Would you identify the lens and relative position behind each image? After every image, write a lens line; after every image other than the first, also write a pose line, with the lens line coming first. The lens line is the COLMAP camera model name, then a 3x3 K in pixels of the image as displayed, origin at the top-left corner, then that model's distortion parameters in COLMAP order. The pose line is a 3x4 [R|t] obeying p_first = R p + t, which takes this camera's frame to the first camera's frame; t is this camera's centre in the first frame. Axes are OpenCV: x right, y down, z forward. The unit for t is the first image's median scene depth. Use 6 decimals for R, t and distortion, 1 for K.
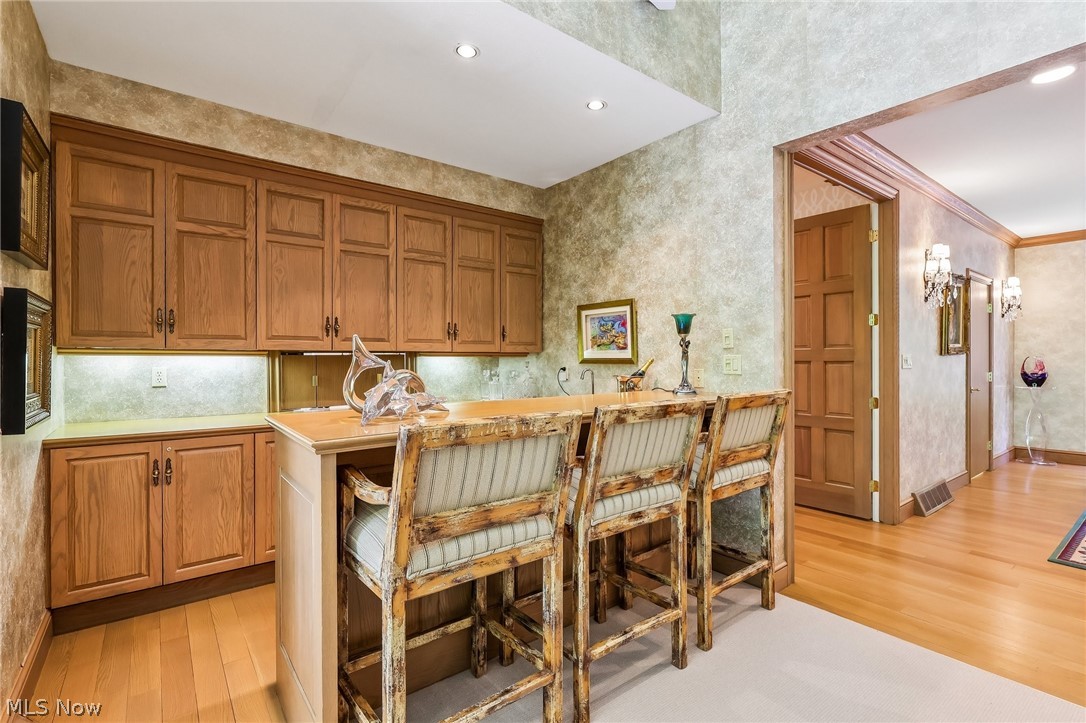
lens RADIAL K [[506.4, 0, 537.2], [0, 506.4, 361.3], [0, 0, 1]] dist [-0.001133, -0.000476]
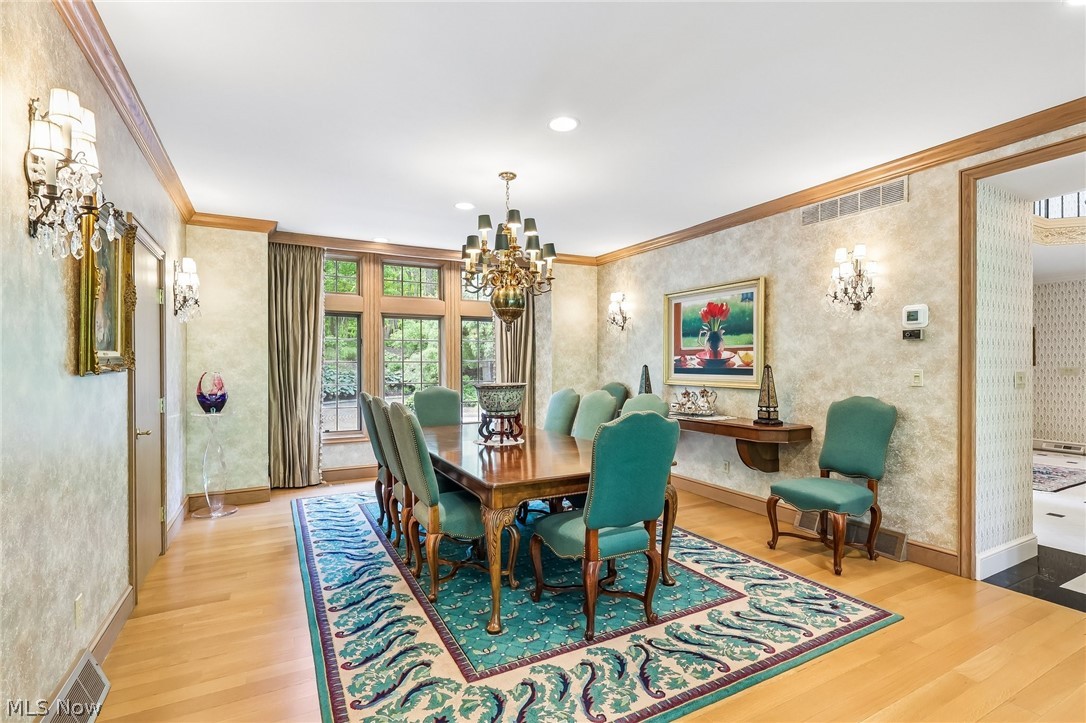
lens RADIAL K [[506.4, 0, 540.6], [0, 506.4, 367.8], [0, 0, 1]] dist [-0.001133, -0.000476]
pose [[0.163778, -0.000503, 0.986497, 0.412662], [0.008943, 0.999960, -0.000975, -0.013645], [-0.986457, 0.008981, 0.163776, 0.508409]]
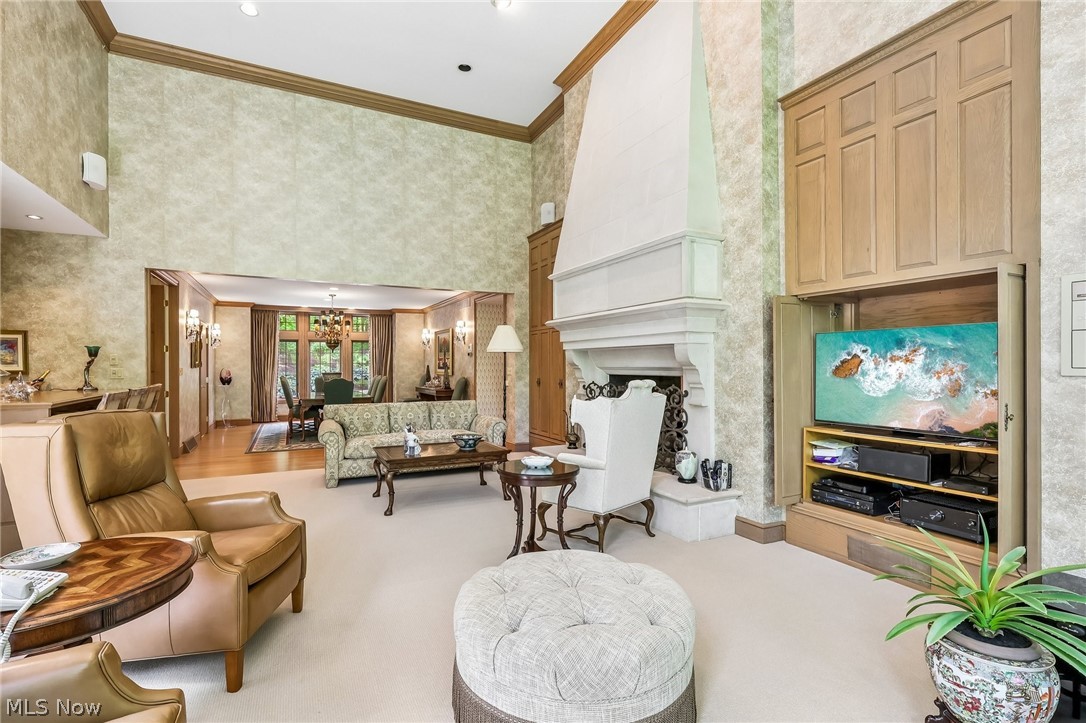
lens RADIAL K [[506.4, 0, 542.7], [0, 506.4, 363.7], [0, 0, 1]] dist [-0.001133, -0.000476]
pose [[0.190897, 0.006817, 0.981586, -0.731045], [0.009863, 0.999912, -0.008863, 0.001791], [-0.981560, 0.011373, 0.190813, -0.577177]]
